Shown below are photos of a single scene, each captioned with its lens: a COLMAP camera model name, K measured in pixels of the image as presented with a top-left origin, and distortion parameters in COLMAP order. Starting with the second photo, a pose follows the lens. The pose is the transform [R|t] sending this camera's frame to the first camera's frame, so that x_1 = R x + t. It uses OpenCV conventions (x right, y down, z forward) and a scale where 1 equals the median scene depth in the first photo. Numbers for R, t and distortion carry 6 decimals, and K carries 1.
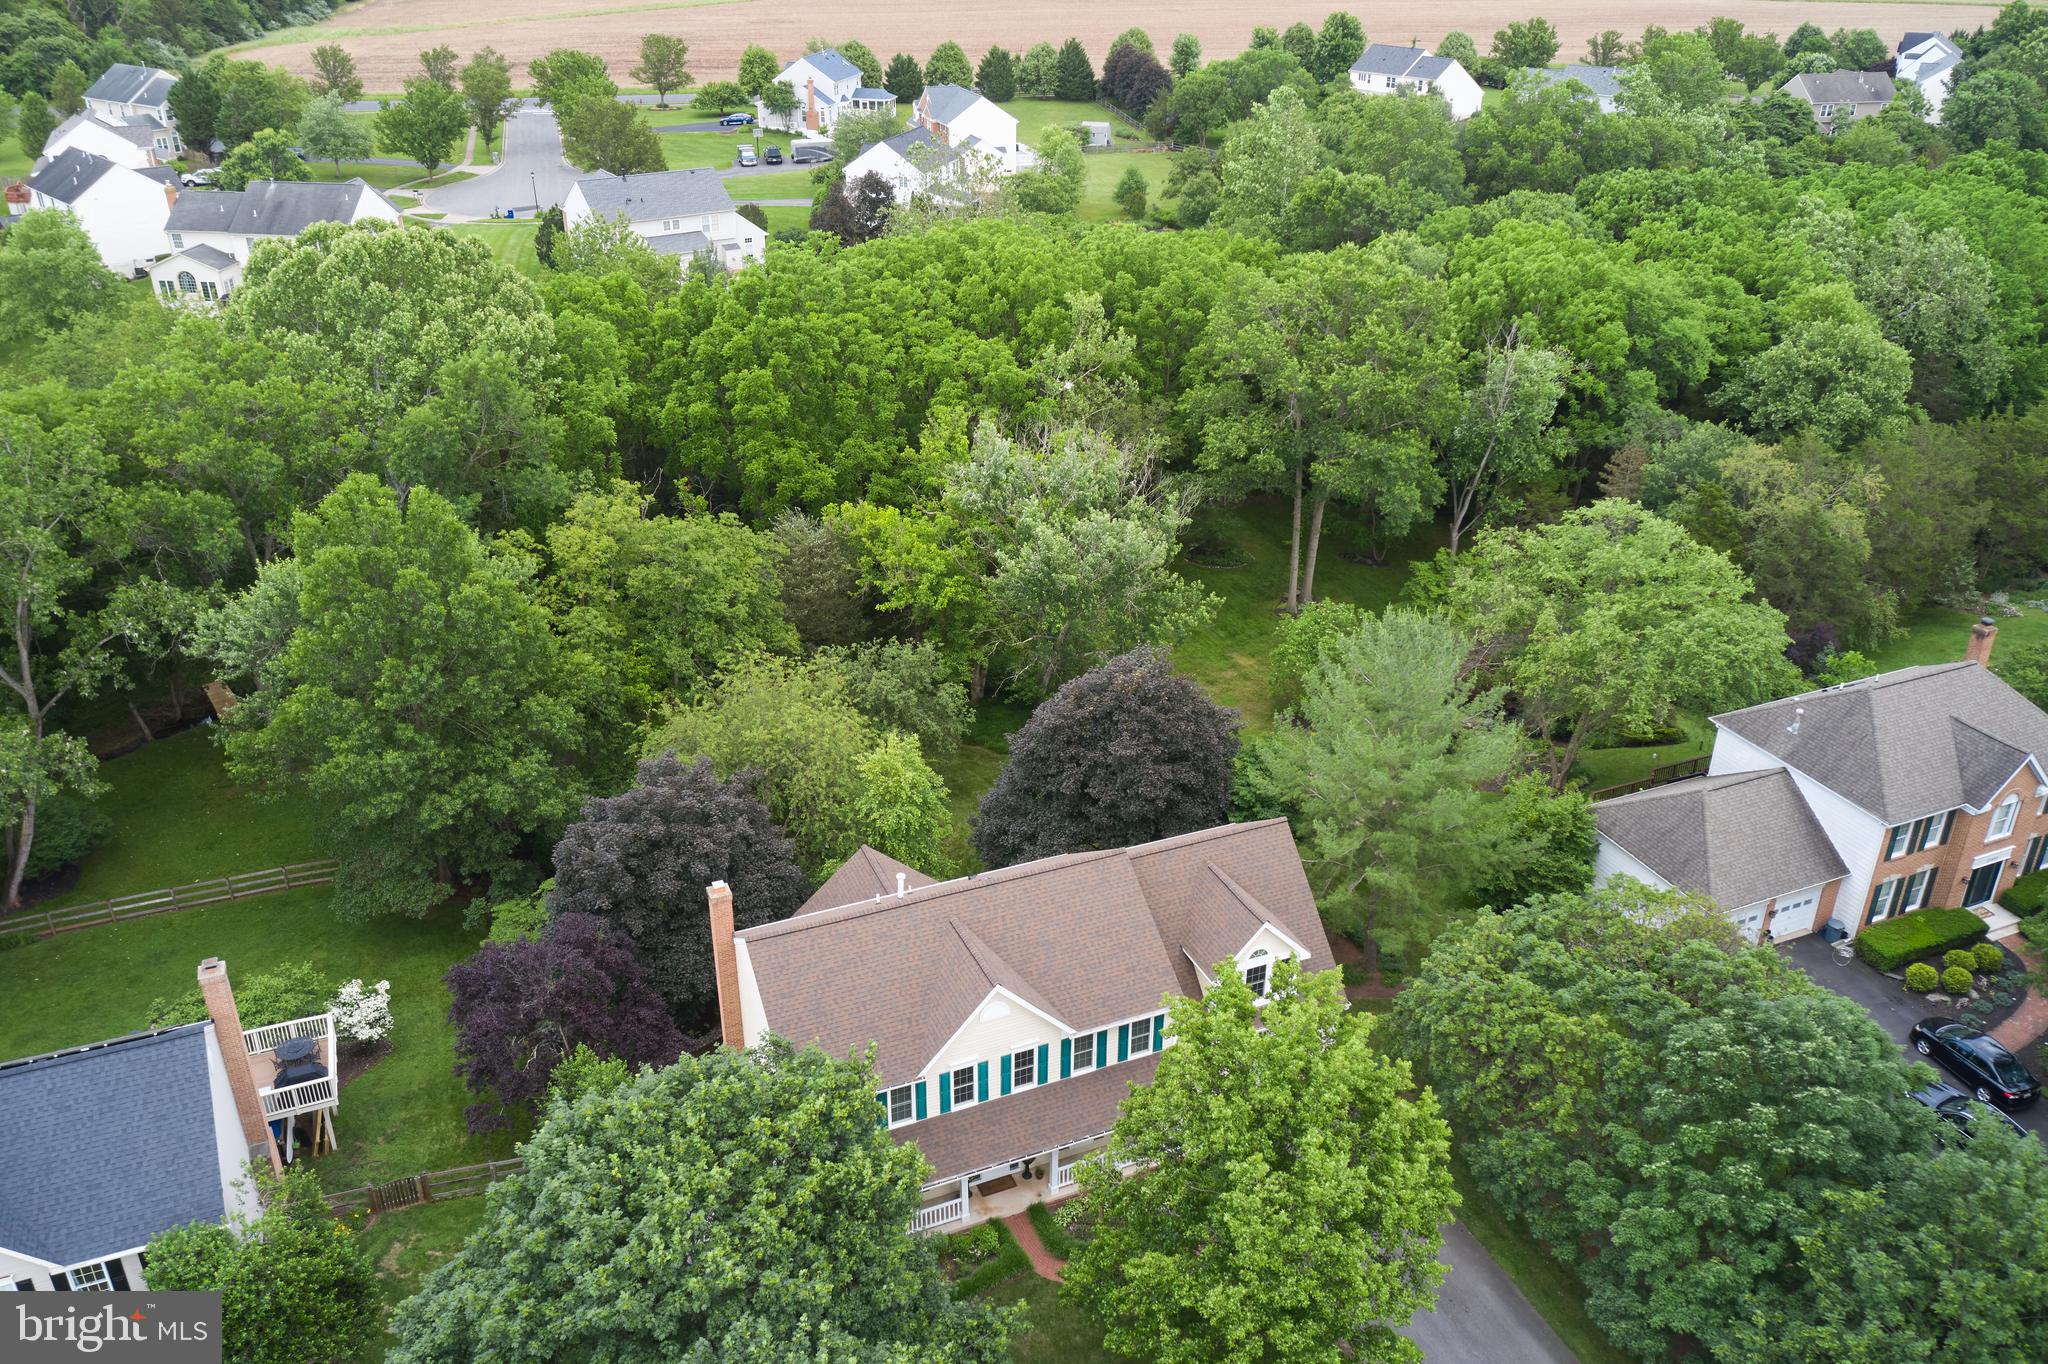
lens RADIAL K [[1633.3, 0, 1035.6], [0, 1633.3, 688.5], [0, 0, 1]] dist [0.005967, -0.008493]
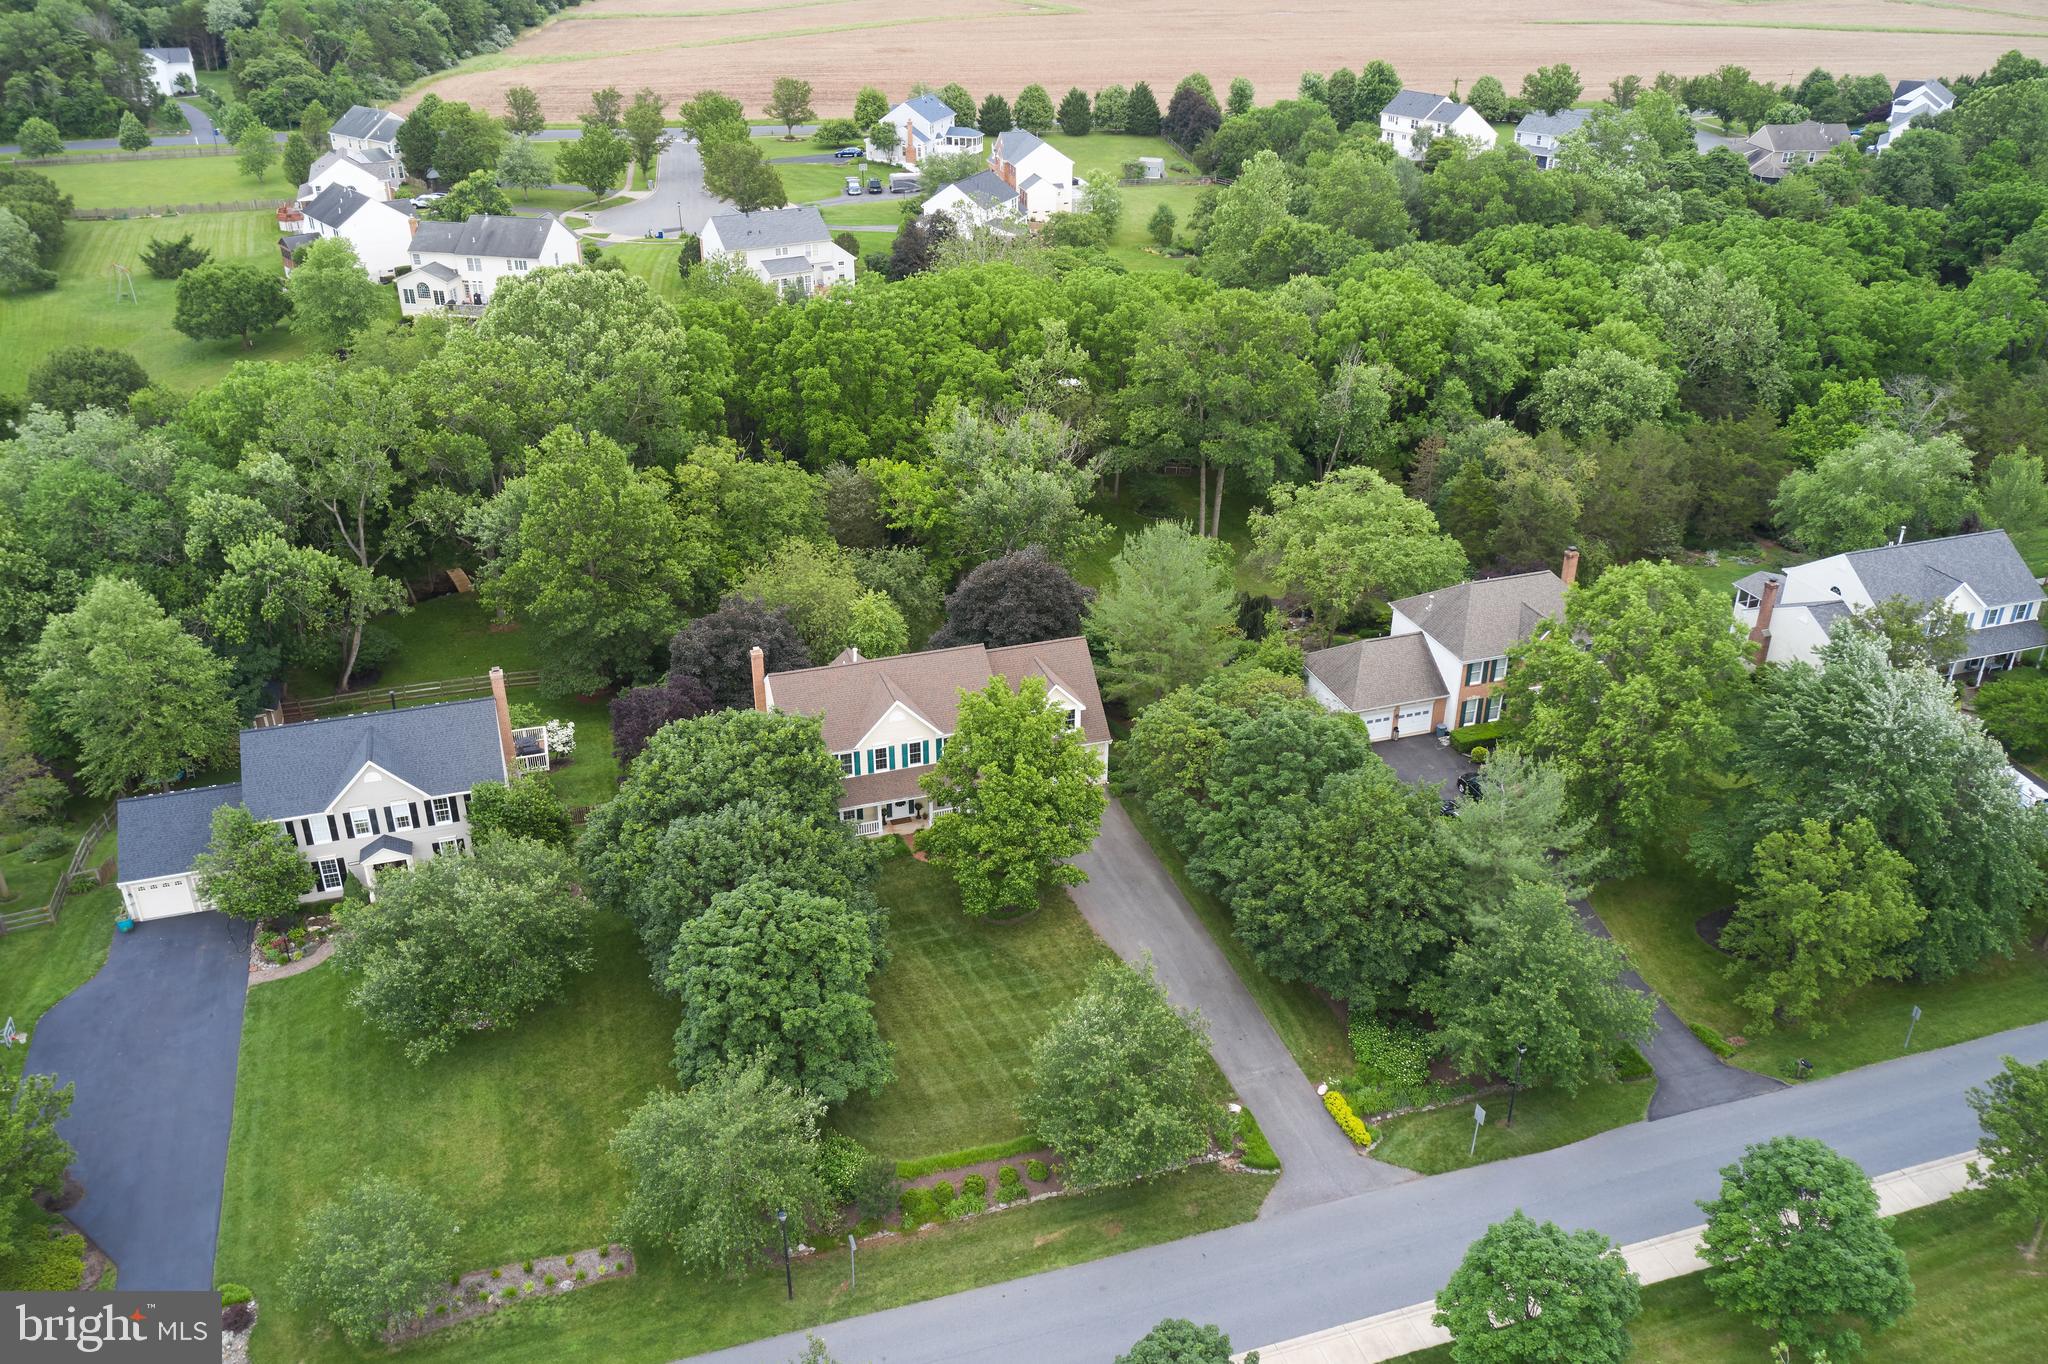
lens RADIAL K [[1633.3, 0, 1035.6], [0, 1633.3, 688.5], [0, 0, 1]] dist [0.005967, -0.008493]
pose [[0.996442, 0.037936, -0.075262, 0.134837], [-0.037621, 0.999276, 0.005594, 0.073230], [0.075419, -0.002742, 0.997148, -0.423523]]
